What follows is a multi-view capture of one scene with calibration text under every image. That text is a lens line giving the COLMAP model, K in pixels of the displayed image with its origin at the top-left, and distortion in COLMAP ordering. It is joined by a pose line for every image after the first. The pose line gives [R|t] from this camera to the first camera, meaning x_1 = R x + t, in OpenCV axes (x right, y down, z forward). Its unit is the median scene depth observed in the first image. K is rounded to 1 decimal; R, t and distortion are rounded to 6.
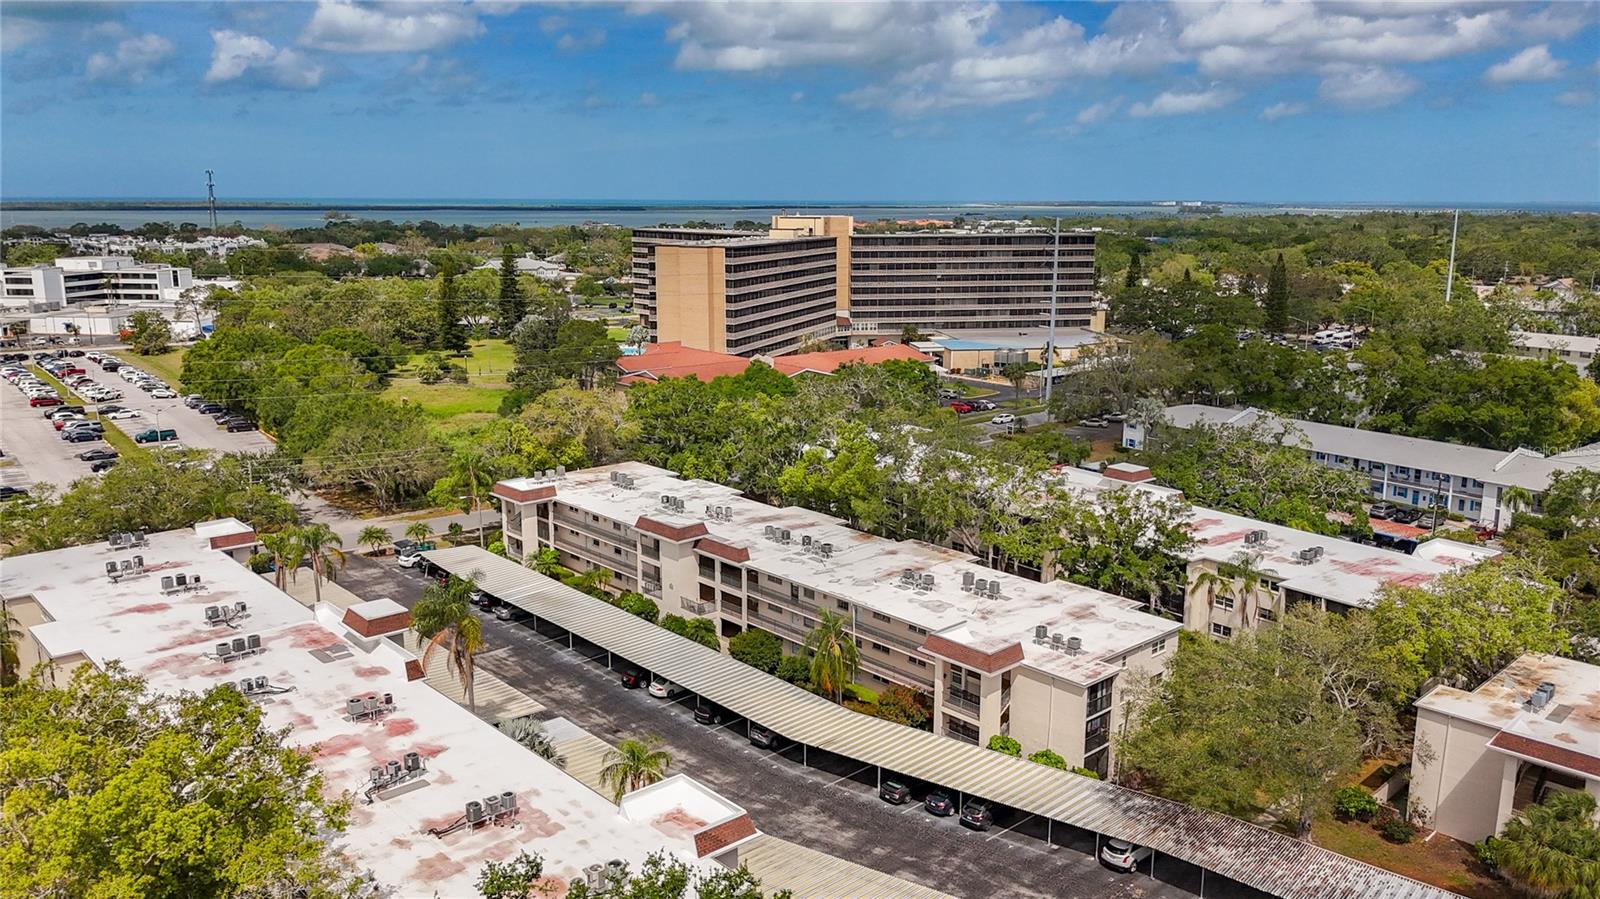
lens RADIAL K [[1215.7, 0, 800.0], [0, 1215.7, 449.5], [0, 0, 1]] dist [-0.046964, 0.002218]
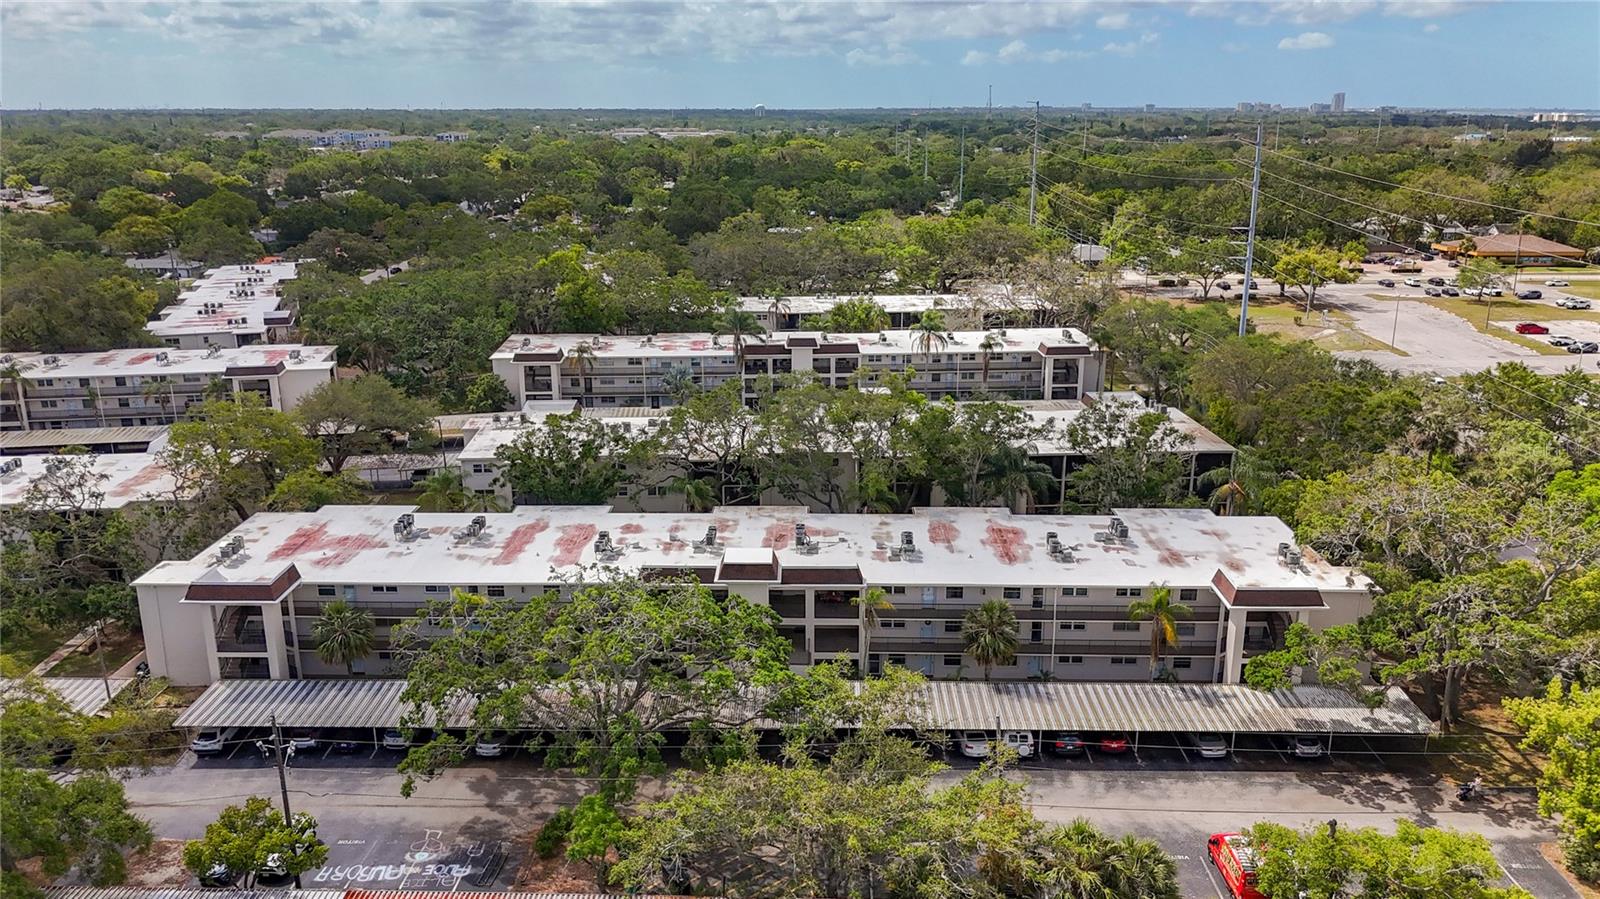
lens RADIAL K [[1215.7, 0, 800.0], [0, 1215.7, 449.5], [0, 0, 1]] dist [-0.046964, 0.002218]
pose [[0.714951, -0.195388, 0.671319, -0.206890], [0.160745, 0.980373, 0.114146, -0.031617], [-0.680446, 0.026302, 0.732326, 0.152831]]
